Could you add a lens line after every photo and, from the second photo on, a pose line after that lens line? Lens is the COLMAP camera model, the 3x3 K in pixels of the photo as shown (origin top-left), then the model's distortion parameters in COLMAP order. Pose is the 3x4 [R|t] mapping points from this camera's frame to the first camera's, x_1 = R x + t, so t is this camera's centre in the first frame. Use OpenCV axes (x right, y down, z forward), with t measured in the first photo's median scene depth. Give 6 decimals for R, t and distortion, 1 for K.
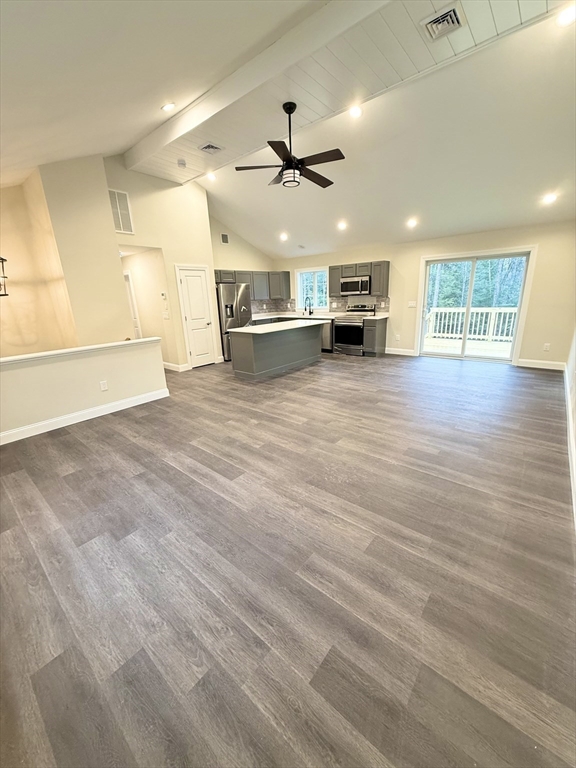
lens RADIAL K [[305.5, 0, 291.5], [0, 305.5, 381.9], [0, 0, 1]] dist [0.001375, 0.000978]
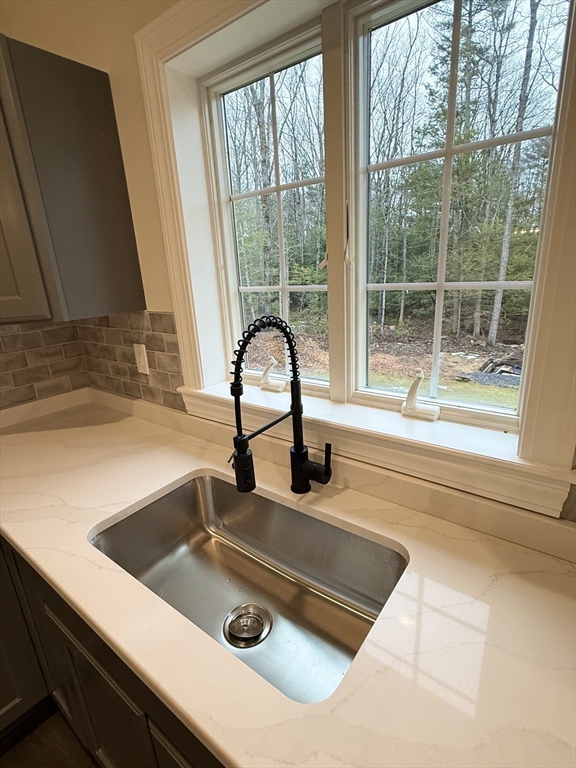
lens RADIAL K [[380.8, 0, 290.9], [0, 380.8, 381.3], [0, 0, 1]] dist [-0.000161, -0.001296]
pose [[0.998823, -0.027242, 0.040129, 0.063111], [0.026871, 0.999591, 0.009749, -0.299911], [-0.040378, -0.008659, 0.999147, 1.033922]]
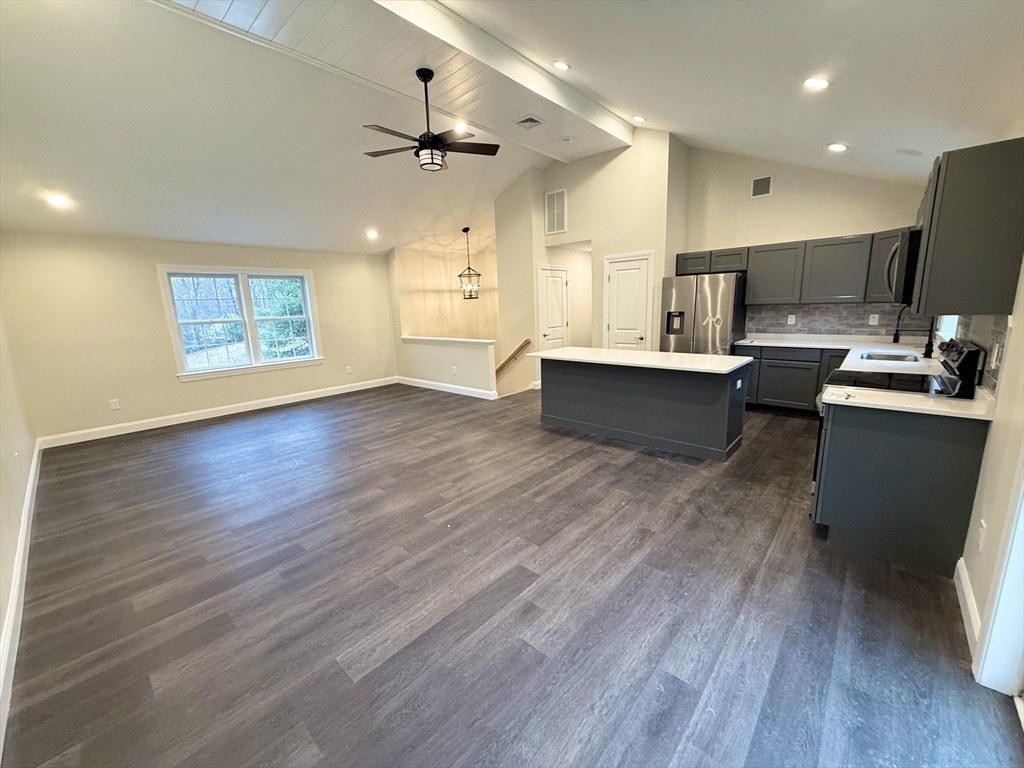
lens RADIAL K [[407.3, 0, 510.2], [0, 407.3, 385.0], [0, 0, 1]] dist [0.001375, 0.000978]
pose [[-0.045384, 0.236419, -0.970591, 0.585430], [-0.241656, 0.940137, 0.240300, -0.223098], [0.969300, 0.245455, 0.014465, 0.687232]]
